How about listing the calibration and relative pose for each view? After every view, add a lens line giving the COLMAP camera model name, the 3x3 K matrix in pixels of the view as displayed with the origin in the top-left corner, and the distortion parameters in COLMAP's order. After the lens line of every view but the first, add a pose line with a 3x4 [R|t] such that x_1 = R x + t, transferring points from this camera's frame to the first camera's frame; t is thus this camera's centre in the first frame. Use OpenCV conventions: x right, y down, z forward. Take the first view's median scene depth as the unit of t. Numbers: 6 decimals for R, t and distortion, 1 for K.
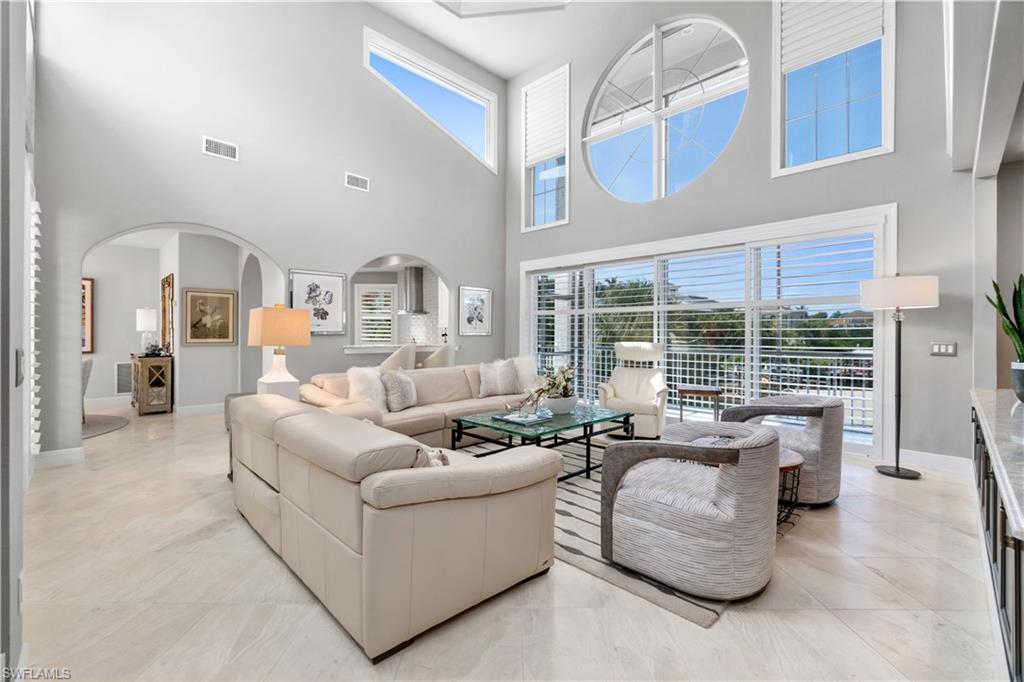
lens RADIAL K [[438.4, 0, 505.0], [0, 438.4, 339.6], [0, 0, 1]] dist [-0.000731, -0.000008]
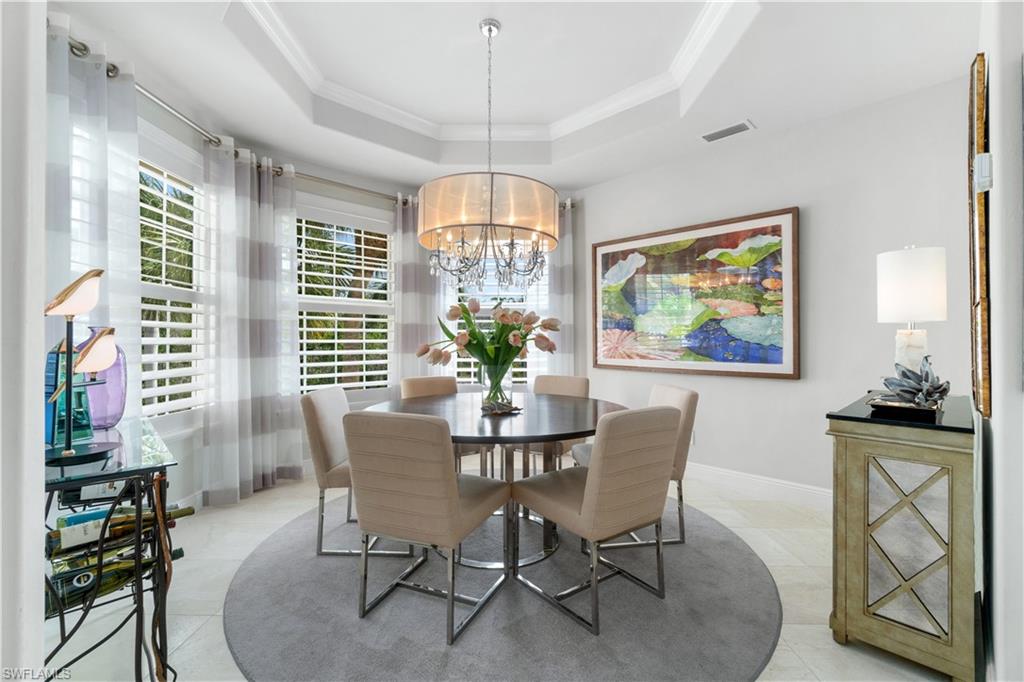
lens RADIAL K [[438.4, 0, 505.0], [0, 438.4, 339.6], [0, 0, 1]] dist [-0.000731, -0.000008]
pose [[-0.018432, 0.002423, -0.999827, -0.519663], [-0.008322, 0.999962, 0.002576, -0.008952], [0.999795, 0.008368, -0.018411, 0.741452]]
